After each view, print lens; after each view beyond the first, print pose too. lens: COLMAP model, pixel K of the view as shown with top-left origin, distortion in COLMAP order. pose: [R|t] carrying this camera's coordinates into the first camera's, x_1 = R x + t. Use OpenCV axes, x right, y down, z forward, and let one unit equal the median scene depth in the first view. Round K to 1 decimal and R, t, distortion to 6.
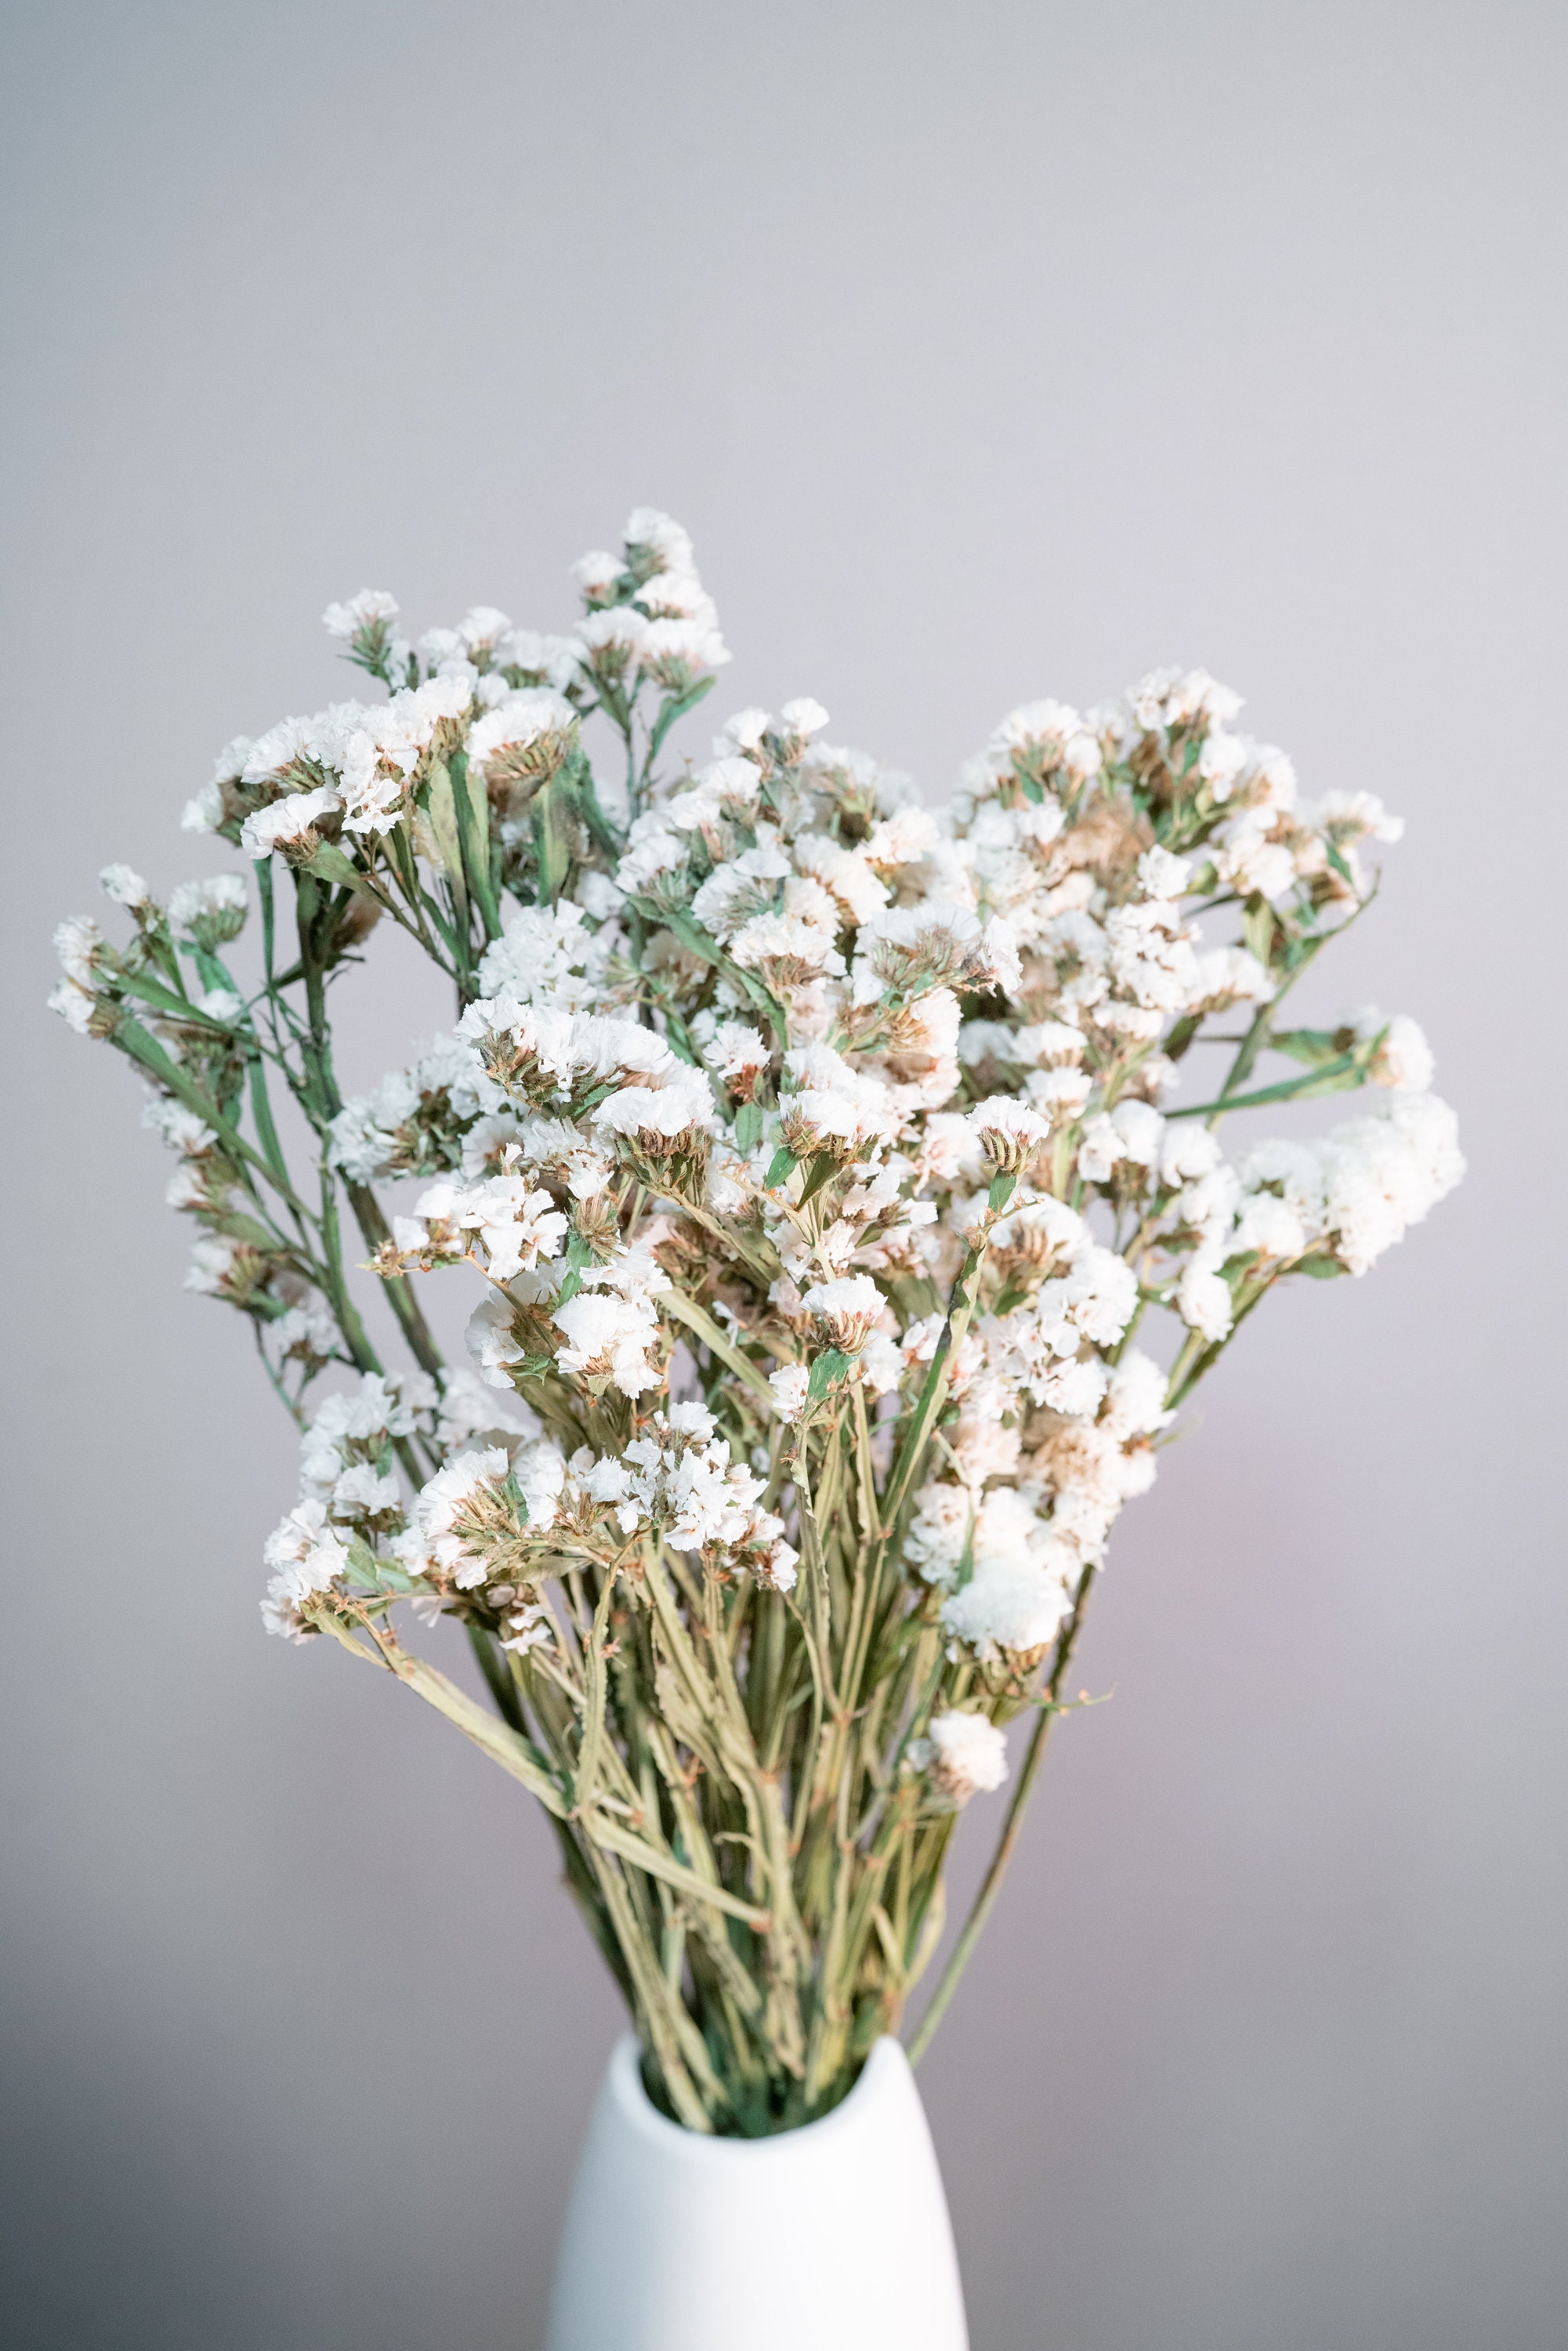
lens RADIAL K [[3671.2, 0, 784.0], [0, 3671.2, 1175.5], [0, 0, 1]] dist [-0.010703, 1.978255]
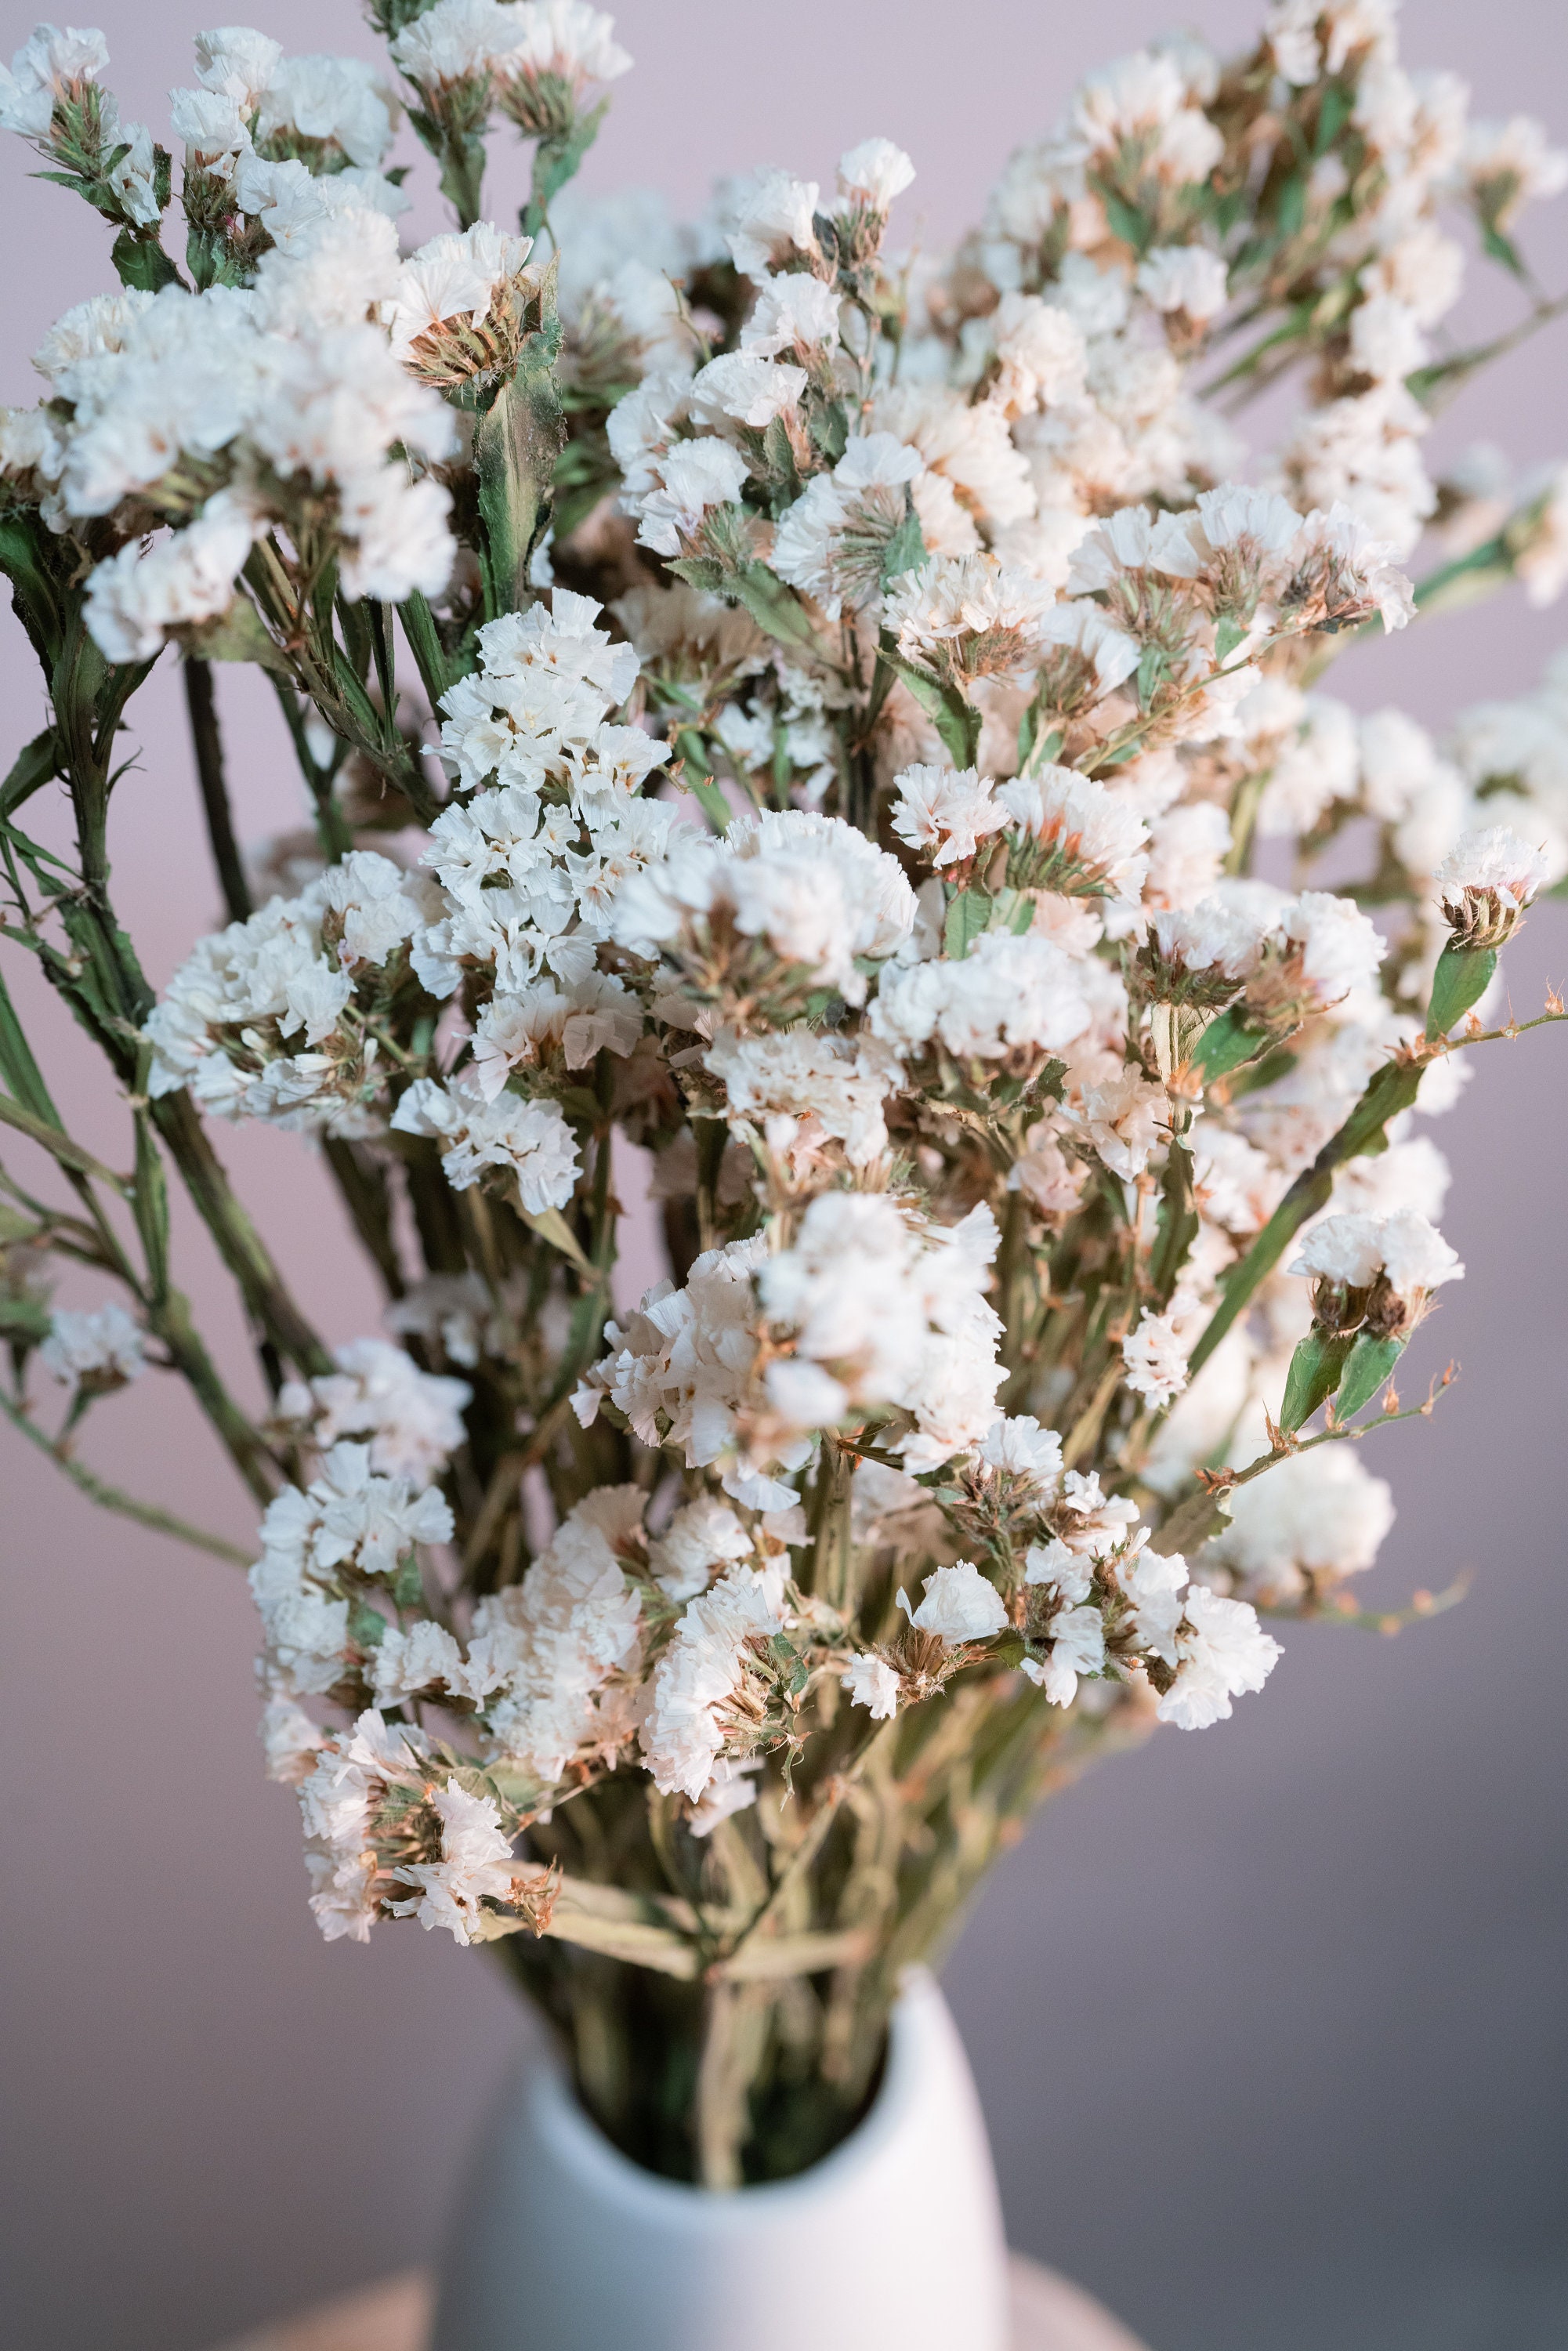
lens RADIAL K [[3671.2, 0, 784.0], [0, 3671.2, 1175.5], [0, 0, 1]] dist [-0.010703, 1.978255]
pose [[0.903884, -0.245888, 0.350048, -0.242941], [0.147331, 0.947169, 0.284895, -0.142459], [-0.401606, -0.205939, 0.892357, 0.459857]]
